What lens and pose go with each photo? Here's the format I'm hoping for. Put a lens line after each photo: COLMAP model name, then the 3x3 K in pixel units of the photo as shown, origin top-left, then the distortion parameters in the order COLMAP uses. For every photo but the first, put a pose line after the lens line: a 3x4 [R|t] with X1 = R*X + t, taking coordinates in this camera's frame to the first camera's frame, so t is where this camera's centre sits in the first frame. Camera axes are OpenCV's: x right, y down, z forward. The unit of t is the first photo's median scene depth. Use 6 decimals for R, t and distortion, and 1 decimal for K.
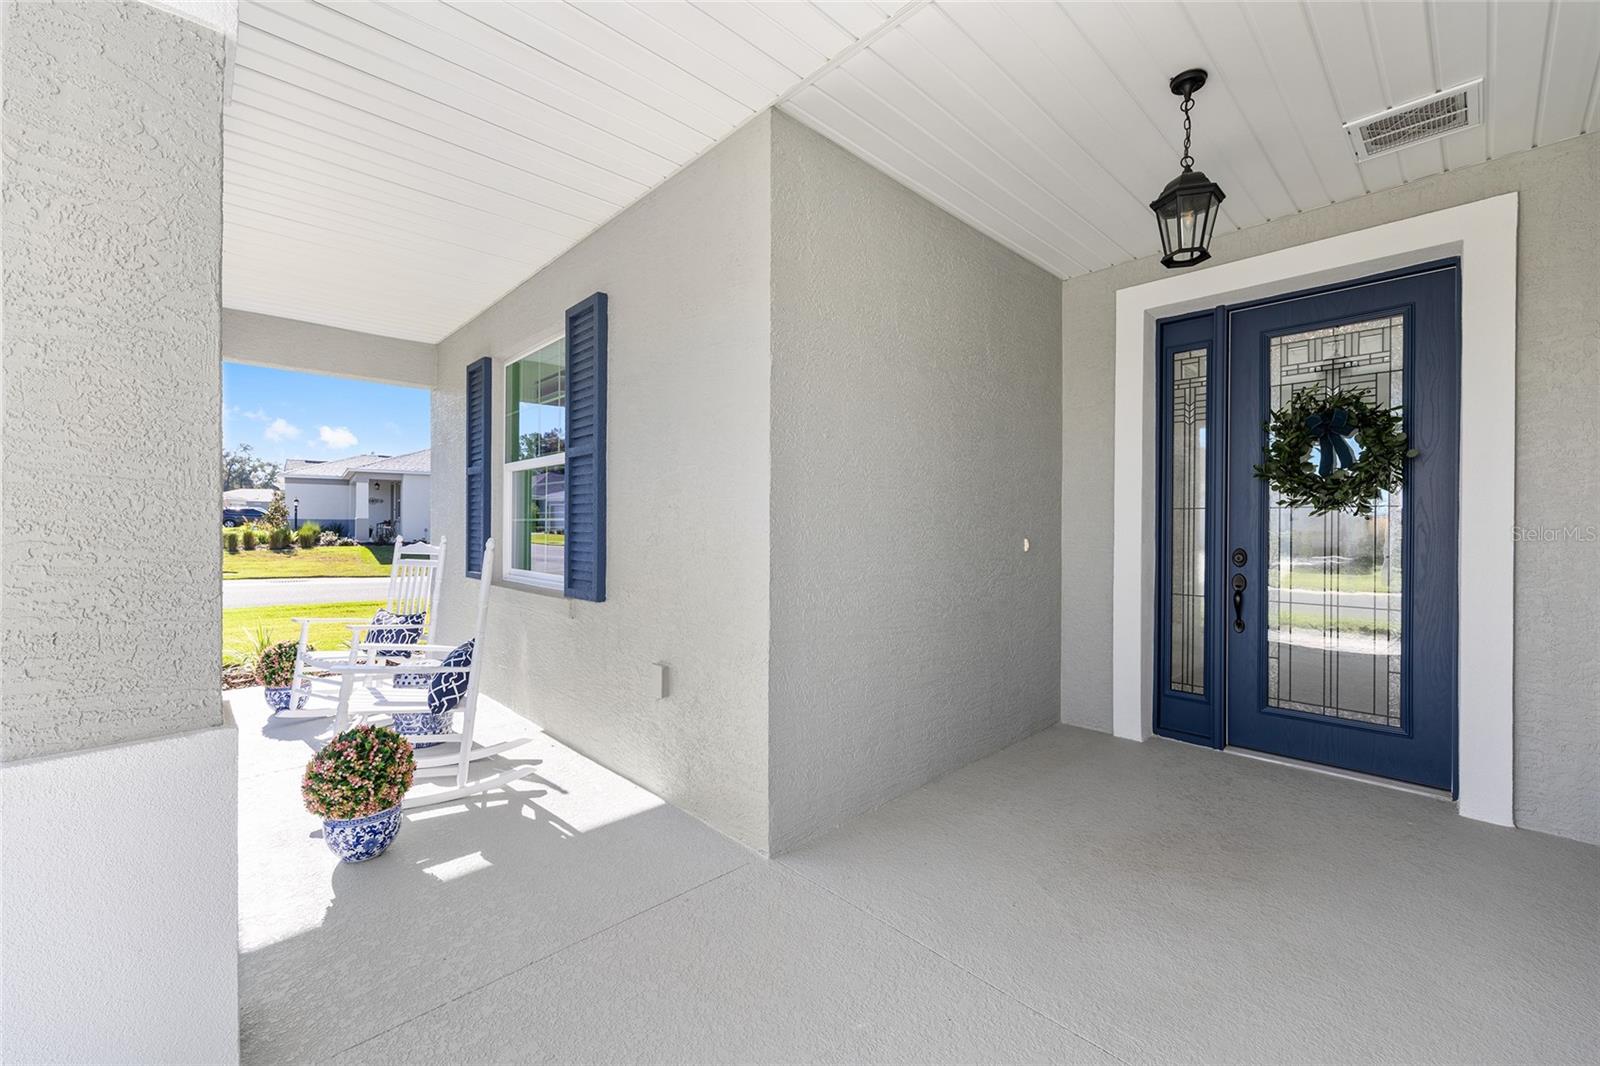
lens RADIAL K [[645.5, 0, 805.0], [0, 645.5, 520.2], [0, 0, 1]] dist [-0.001717, 0.000931]
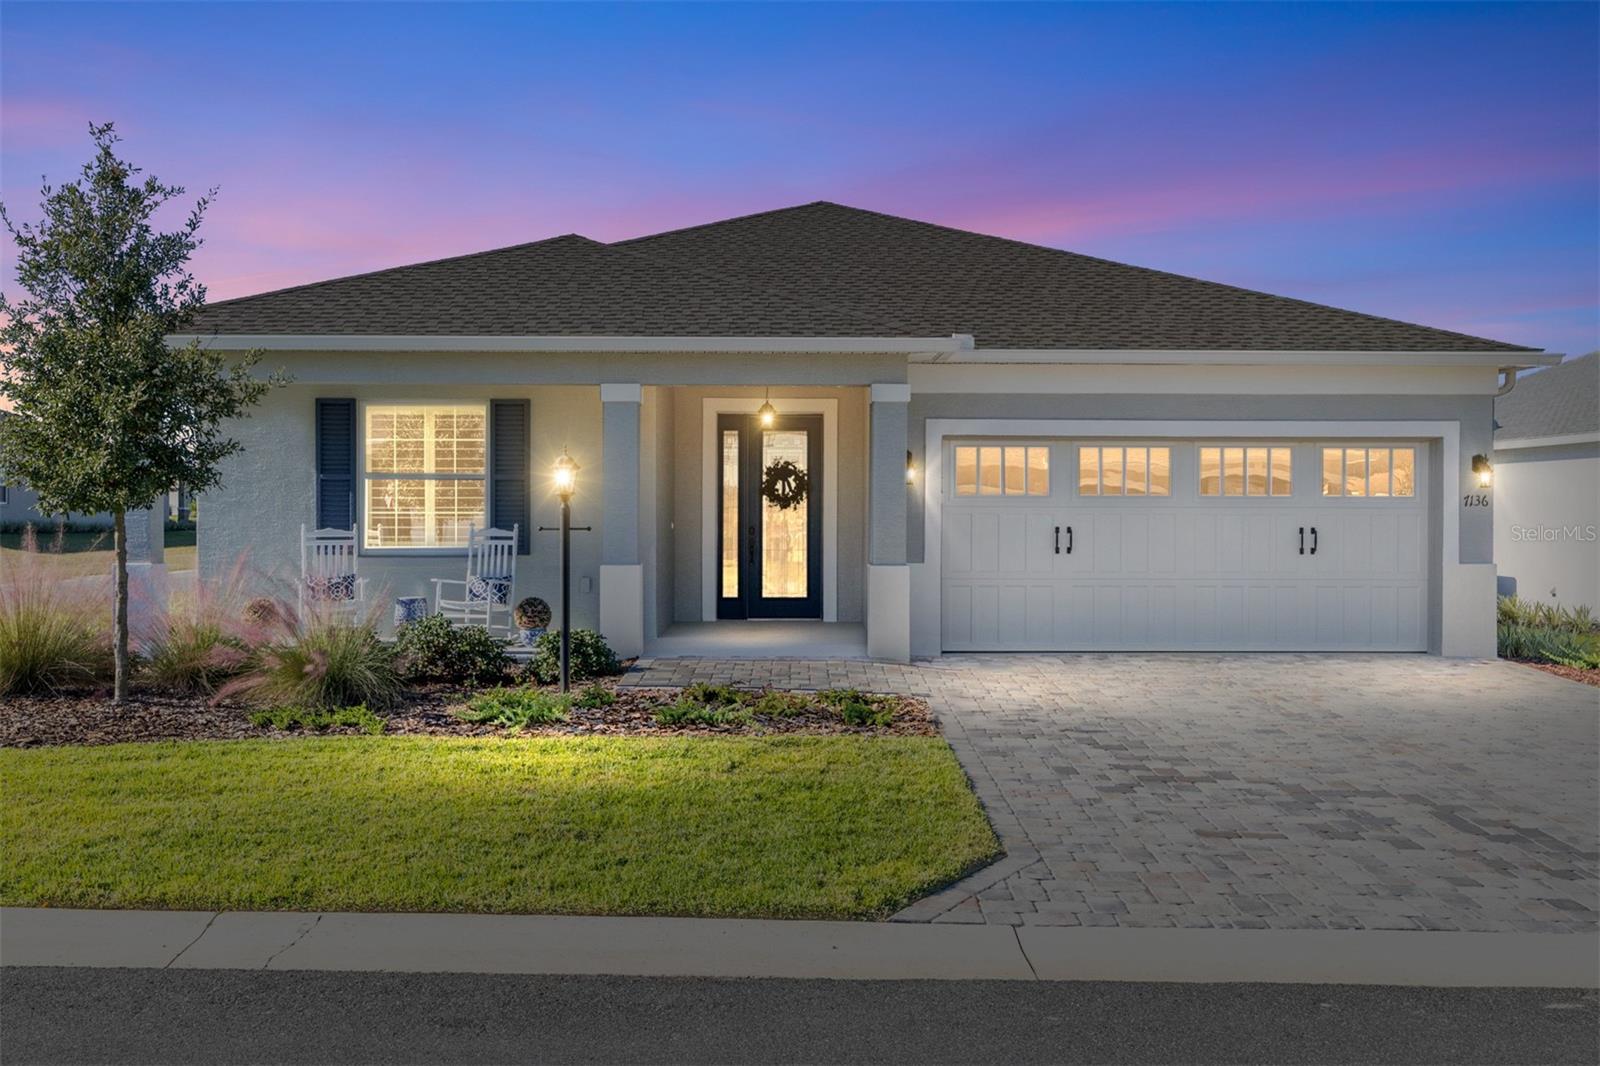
lens RADIAL K [[1475.5, 0, 800.0], [0, 1475.5, 533.0], [0, 0, 1]] dist [0.003380, 0.010483]
pose [[0.678604, -0.012333, 0.734401, -3.146493], [0.004720, 0.999912, 0.012430, 0.005779], [-0.734489, -0.004968, 0.678602, -2.736666]]
